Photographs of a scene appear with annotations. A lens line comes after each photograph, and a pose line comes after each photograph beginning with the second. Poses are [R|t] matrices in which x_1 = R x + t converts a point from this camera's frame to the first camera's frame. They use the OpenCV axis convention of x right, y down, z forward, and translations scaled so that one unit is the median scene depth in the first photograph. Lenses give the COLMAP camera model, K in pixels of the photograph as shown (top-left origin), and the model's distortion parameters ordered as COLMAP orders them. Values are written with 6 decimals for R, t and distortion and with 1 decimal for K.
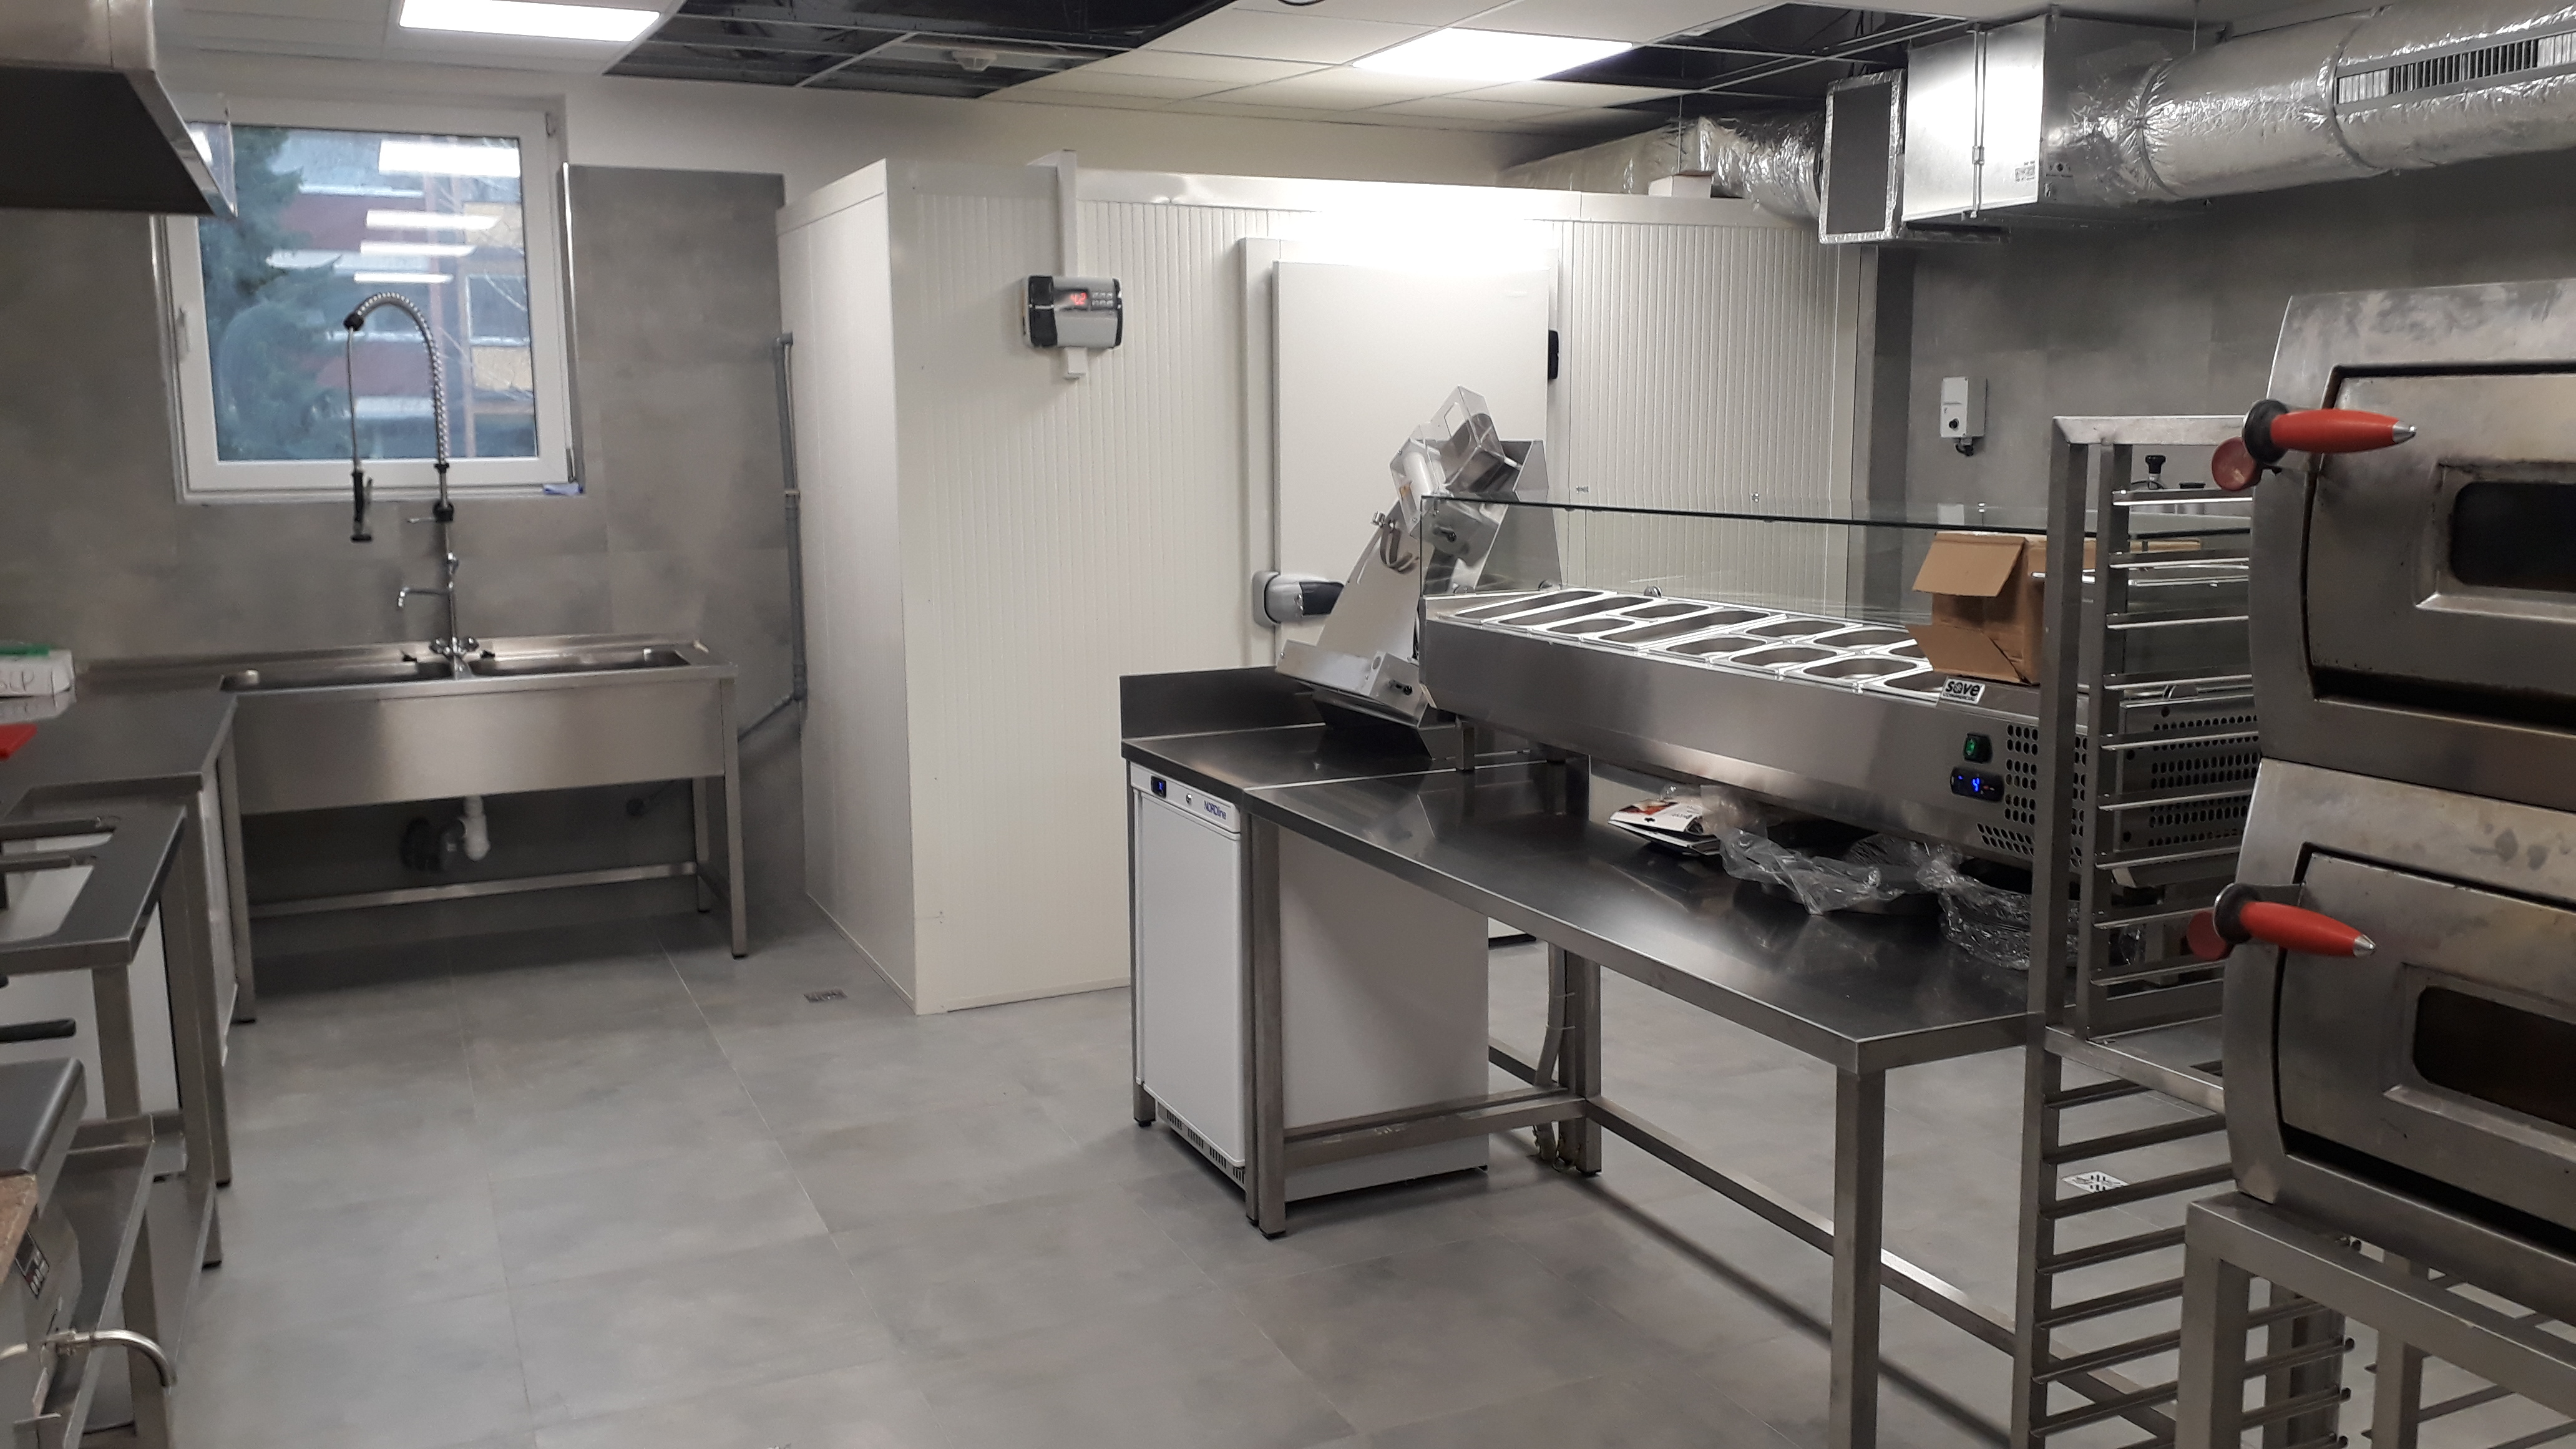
lens RADIAL K [[2047.0, 0, 1303.1], [0, 2047.0, 698.8], [0, 0, 1]] dist [0.004315, 0.003991]
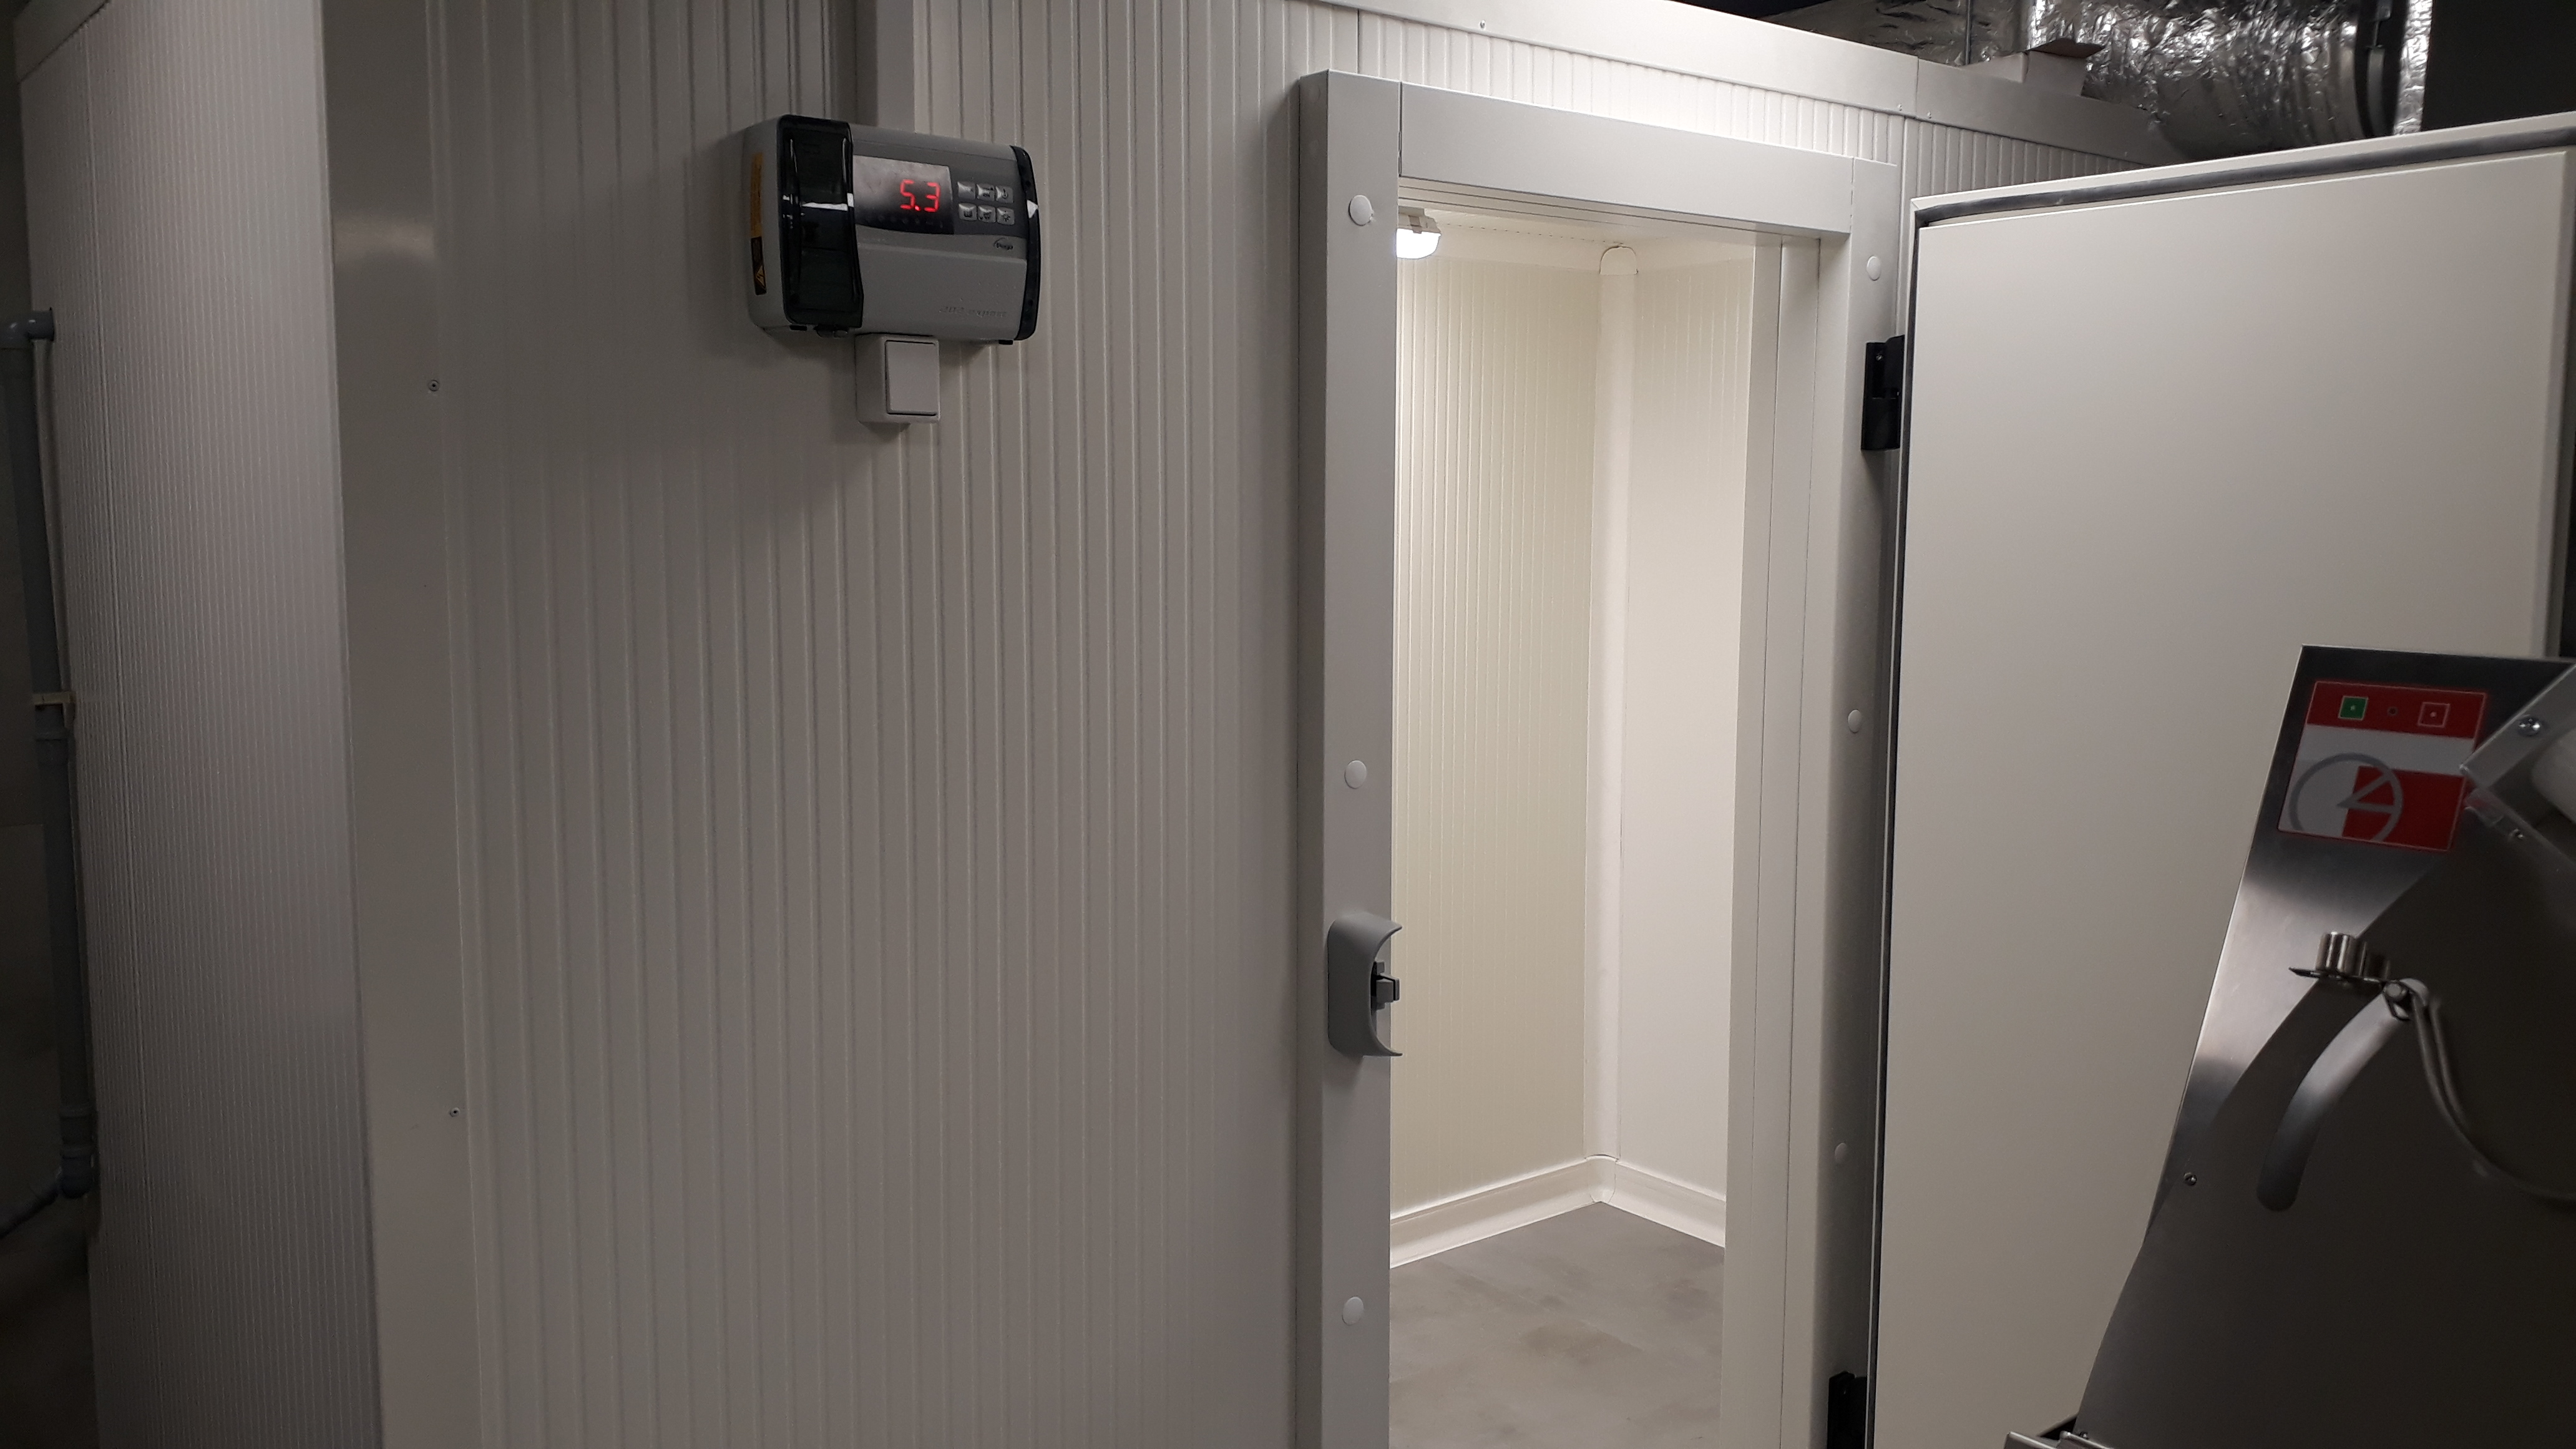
lens RADIAL K [[2047.0, 0, 1283.6], [0, 2047.0, 704.8], [0, 0, 1]] dist [0.004315, 0.003991]
pose [[0.969273, -0.013826, 0.245598, -0.113663], [0.021826, 0.999315, -0.029879, -0.082917], [-0.245016, 0.034322, 0.968911, 0.549854]]
